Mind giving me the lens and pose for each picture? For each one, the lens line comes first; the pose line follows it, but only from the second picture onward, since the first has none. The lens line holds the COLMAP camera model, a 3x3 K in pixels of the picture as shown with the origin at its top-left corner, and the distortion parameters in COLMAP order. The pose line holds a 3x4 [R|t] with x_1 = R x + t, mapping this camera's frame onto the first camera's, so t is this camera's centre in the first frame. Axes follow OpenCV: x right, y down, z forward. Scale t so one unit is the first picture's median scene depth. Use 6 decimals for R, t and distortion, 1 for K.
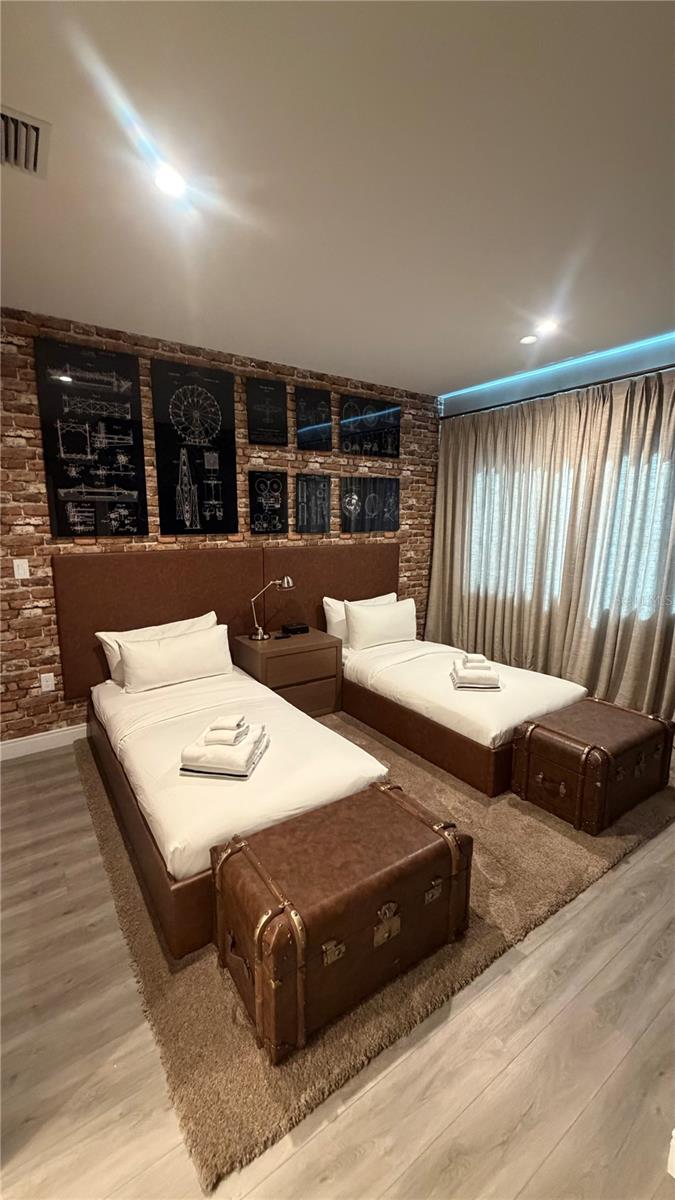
lens RADIAL K [[476.5, 0, 340.9], [0, 476.5, 607.0], [0, 0, 1]] dist [0.000667, -0.000195]
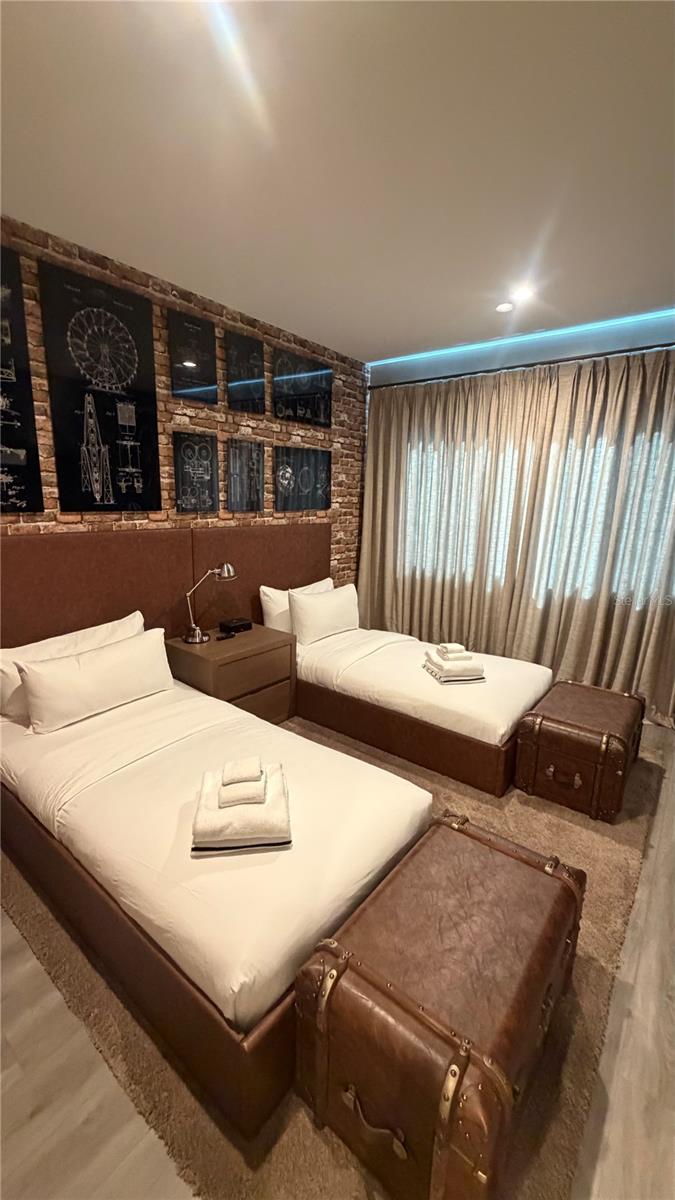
lens RADIAL K [[476.5, 0, 342.6], [0, 476.5, 605.1], [0, 0, 1]] dist [0.000667, -0.000195]
pose [[0.953417, -0.047400, 0.297907, -0.187660], [0.034959, 0.998285, 0.046952, -0.026813], [-0.299622, -0.034350, 0.953440, 0.162527]]
